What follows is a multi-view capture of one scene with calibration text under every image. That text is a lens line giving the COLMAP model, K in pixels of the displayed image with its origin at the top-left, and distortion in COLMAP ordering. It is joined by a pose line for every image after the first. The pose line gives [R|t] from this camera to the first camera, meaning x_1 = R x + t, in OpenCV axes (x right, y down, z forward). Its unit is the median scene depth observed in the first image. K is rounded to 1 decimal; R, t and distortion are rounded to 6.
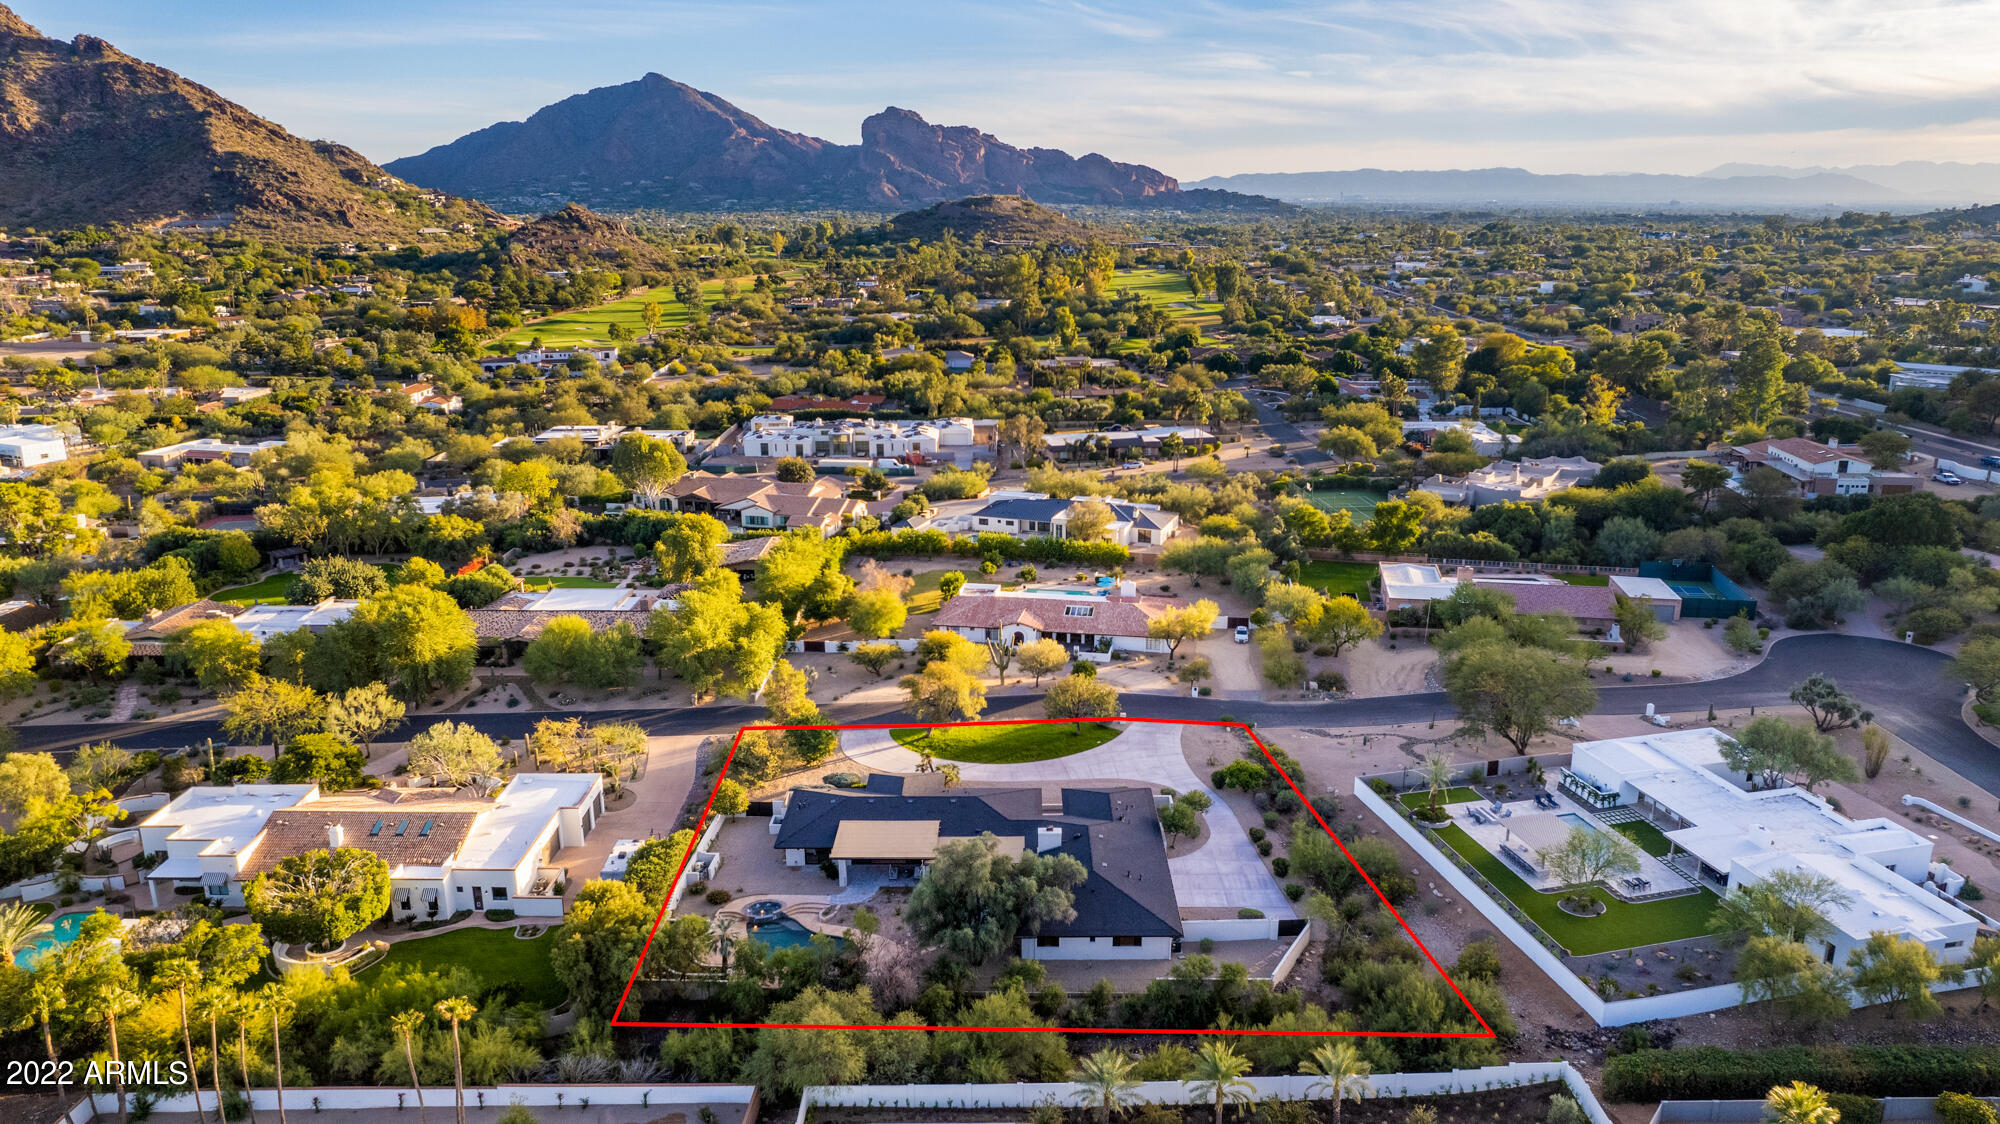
lens RADIAL K [[1237.8, 0, 1002.5], [0, 1237.8, 534.2], [0, 0, 1]] dist [-0.068206, 0.055956]
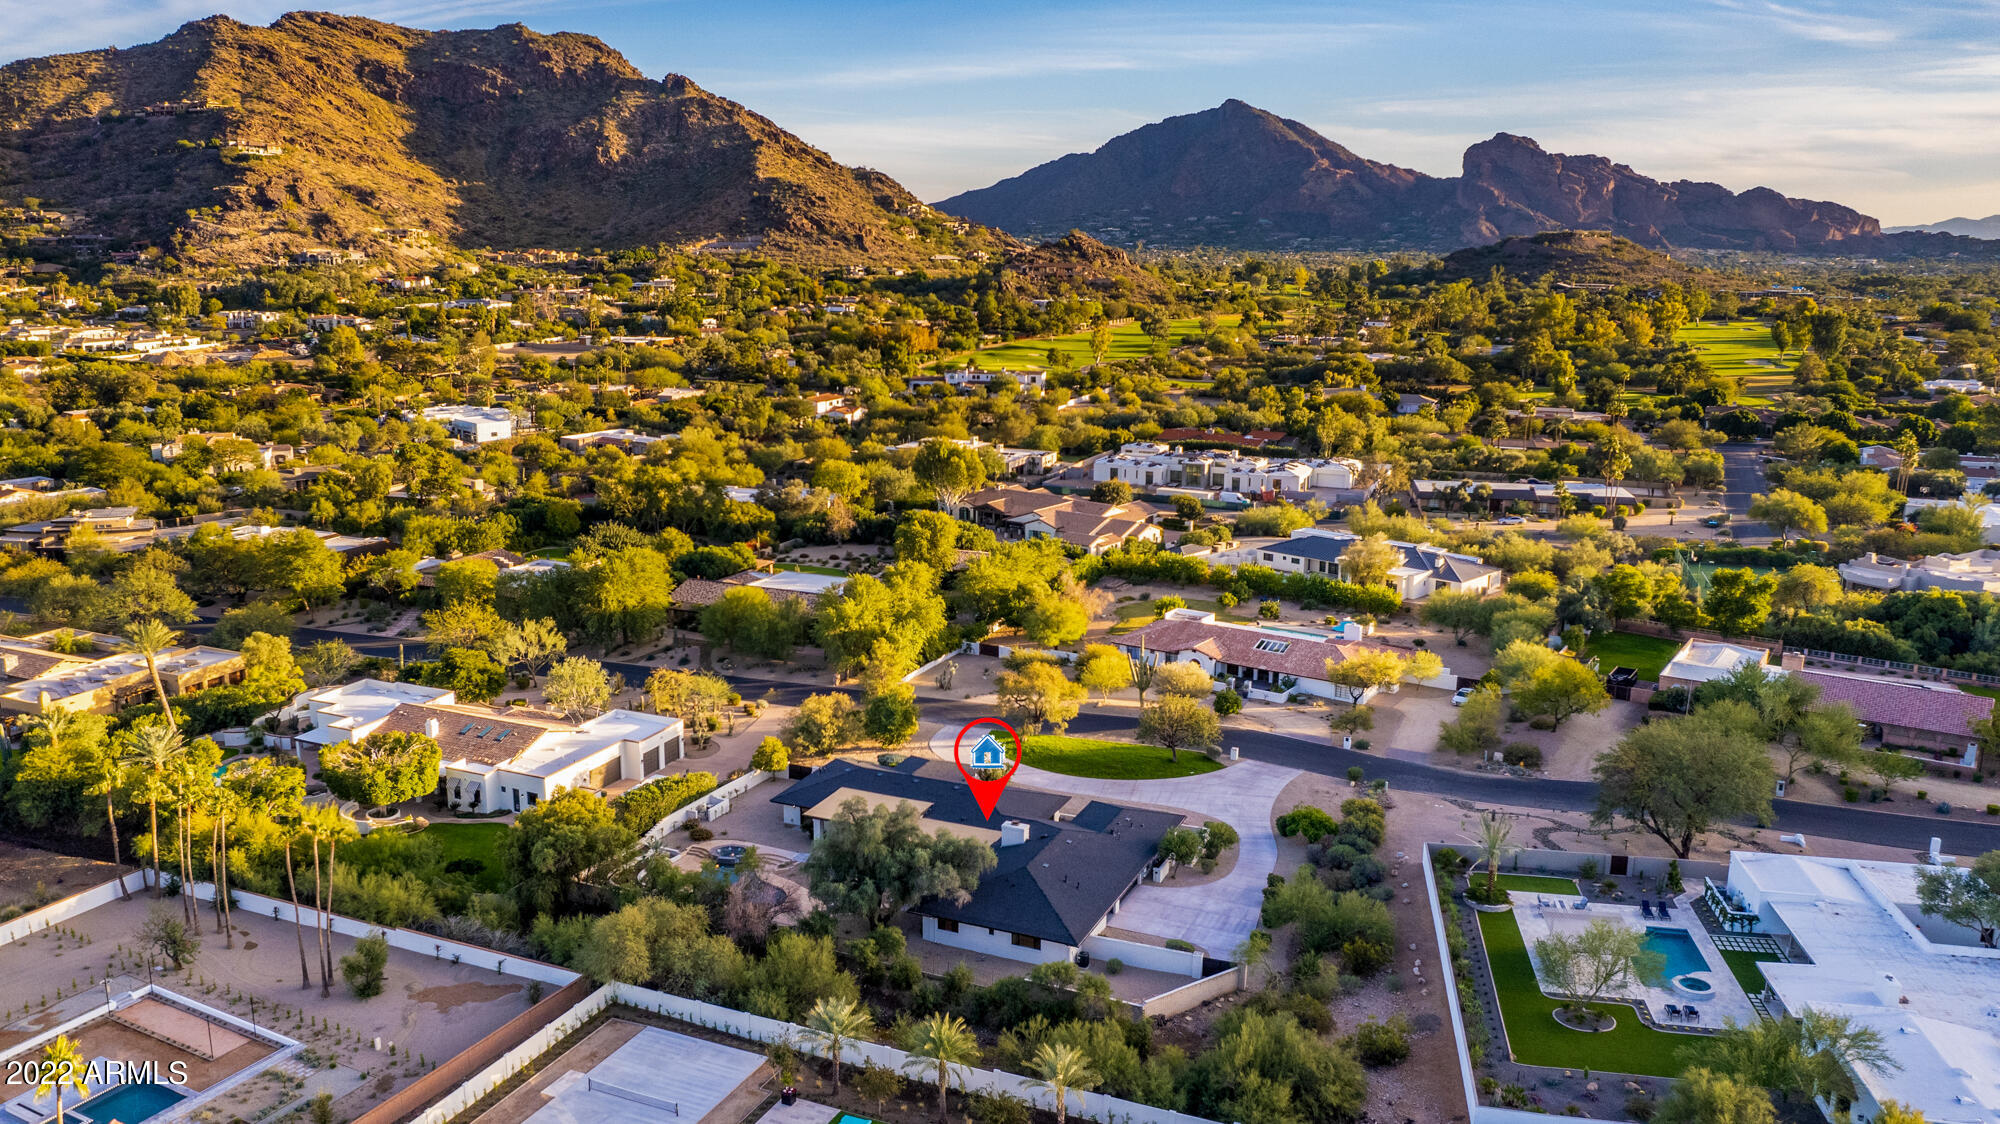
lens RADIAL K [[1376.2, 0, 979.6], [0, 1376.2, 559.3], [0, 0, 1]] dist [-0.033152, 0.003293]
pose [[0.921564, 0.094221, -0.376619, 0.171398], [-0.105437, 0.994383, -0.009227, 0.023311], [0.373634, 0.048212, 0.926322, 0.006382]]
